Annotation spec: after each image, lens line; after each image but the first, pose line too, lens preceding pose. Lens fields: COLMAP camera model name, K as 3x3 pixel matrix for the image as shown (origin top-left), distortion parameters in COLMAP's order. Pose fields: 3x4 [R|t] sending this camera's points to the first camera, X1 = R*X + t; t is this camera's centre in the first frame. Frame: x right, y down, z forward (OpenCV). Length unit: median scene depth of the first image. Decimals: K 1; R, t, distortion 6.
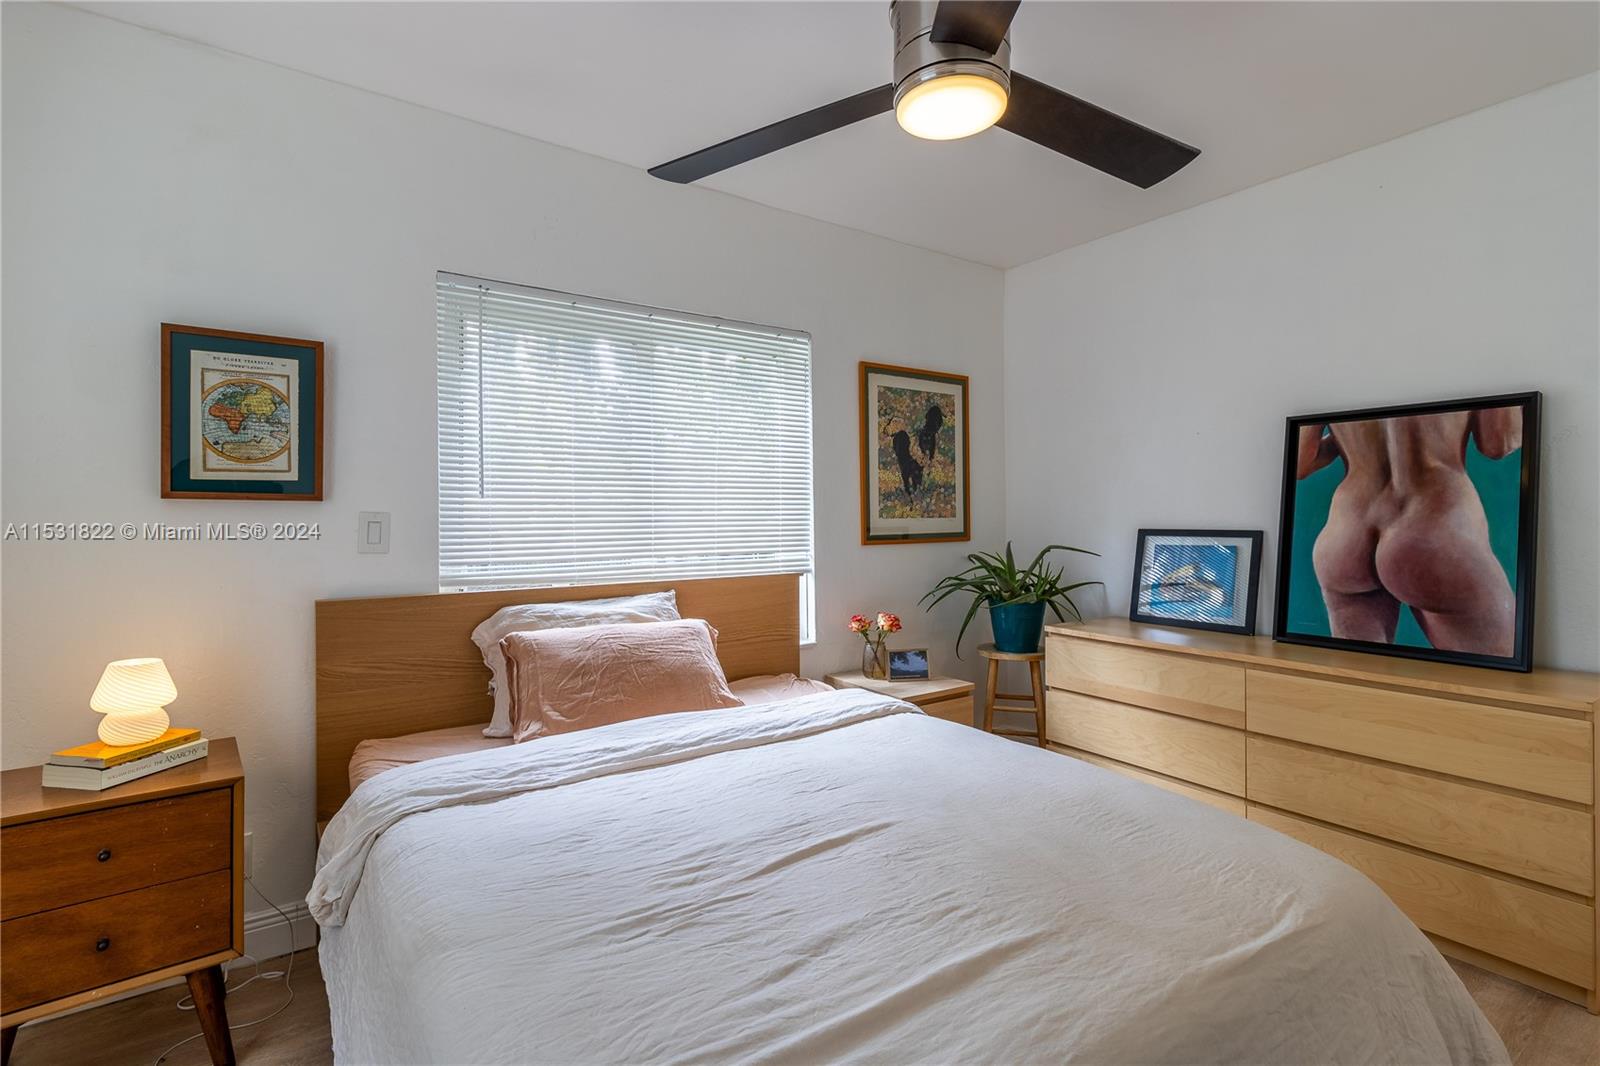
lens RADIAL K [[753.3, 0, 796.3], [0, 753.3, 515.1], [0, 0, 1]] dist [-0.001725, -0.000107]
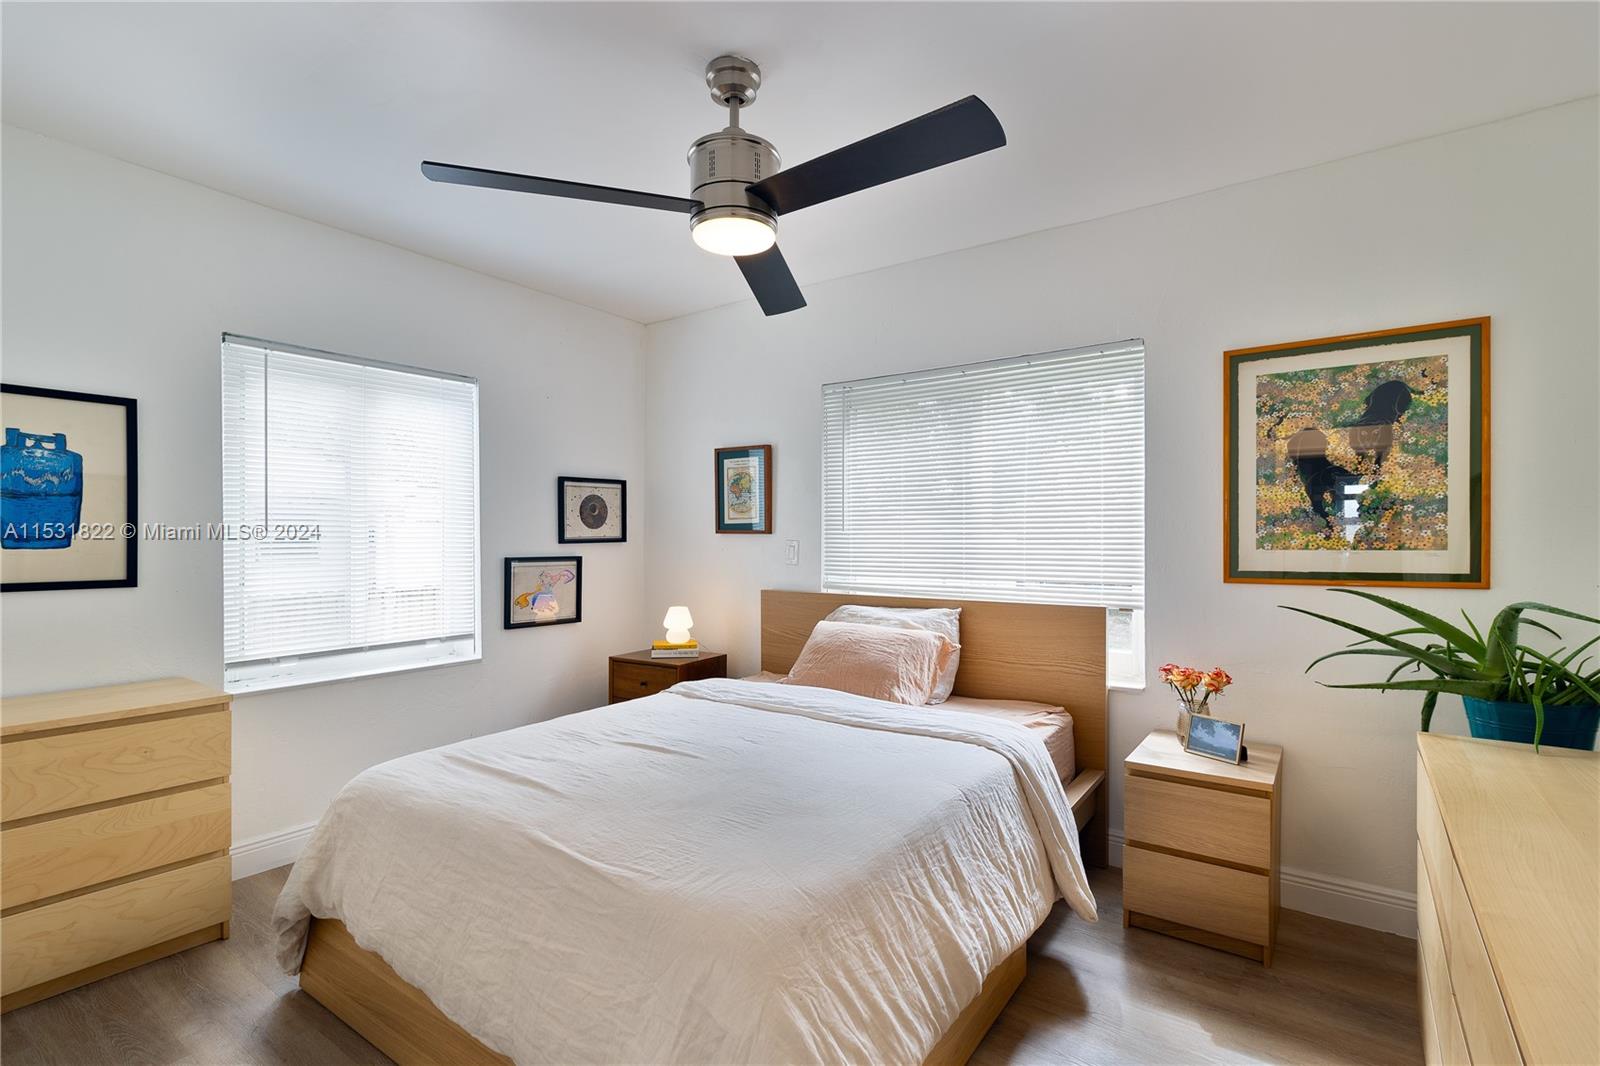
lens RADIAL K [[753.3, 0, 795.7], [0, 753.3, 541.0], [0, 0, 1]] dist [-0.001725, -0.000107]
pose [[0.325426, 0.003875, -0.945560, 0.689918], [-0.003195, 0.999990, 0.002998, -0.005007], [0.945562, 0.002045, 0.325435, 0.312907]]
